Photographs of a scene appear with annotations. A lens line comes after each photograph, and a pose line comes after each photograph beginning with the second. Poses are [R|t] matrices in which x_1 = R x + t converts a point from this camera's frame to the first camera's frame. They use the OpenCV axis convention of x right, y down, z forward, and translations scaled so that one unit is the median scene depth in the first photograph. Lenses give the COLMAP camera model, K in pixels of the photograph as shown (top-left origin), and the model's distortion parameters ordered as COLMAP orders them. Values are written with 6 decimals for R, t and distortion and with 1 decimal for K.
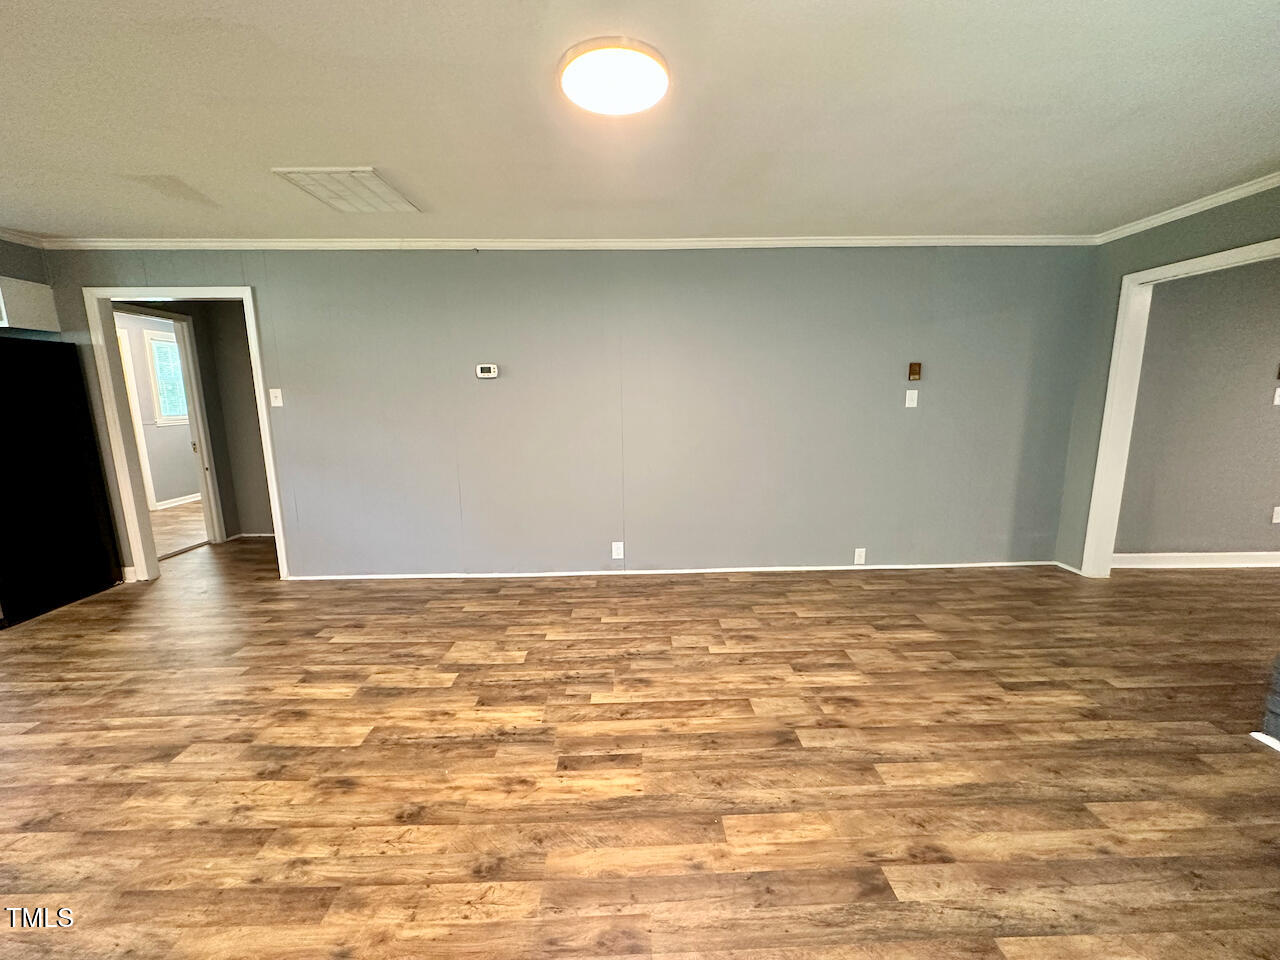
lens RADIAL K [[514.1, 0, 640.6], [0, 514.1, 476.2], [0, 0, 1]] dist [-0.002810, 0.000711]
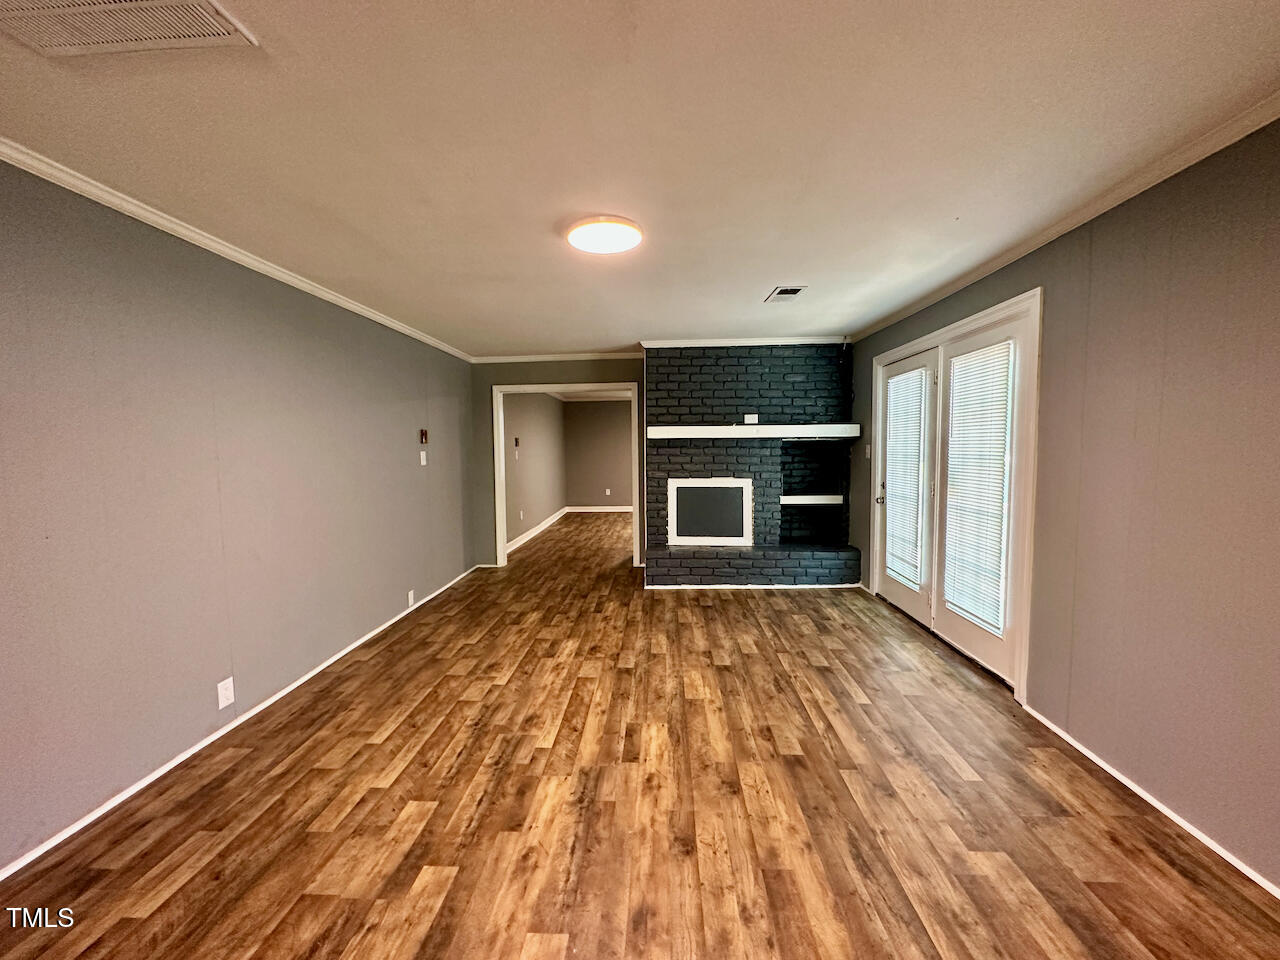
lens RADIAL K [[514.1, 0, 639.8], [0, 514.1, 484.0], [0, 0, 1]] dist [-0.002810, 0.000711]
pose [[0.063300, -0.060321, 0.996170, -1.157750], [0.169959, 0.984242, 0.048799, -0.106304], [-0.983416, 0.166219, 0.072555, 0.709303]]
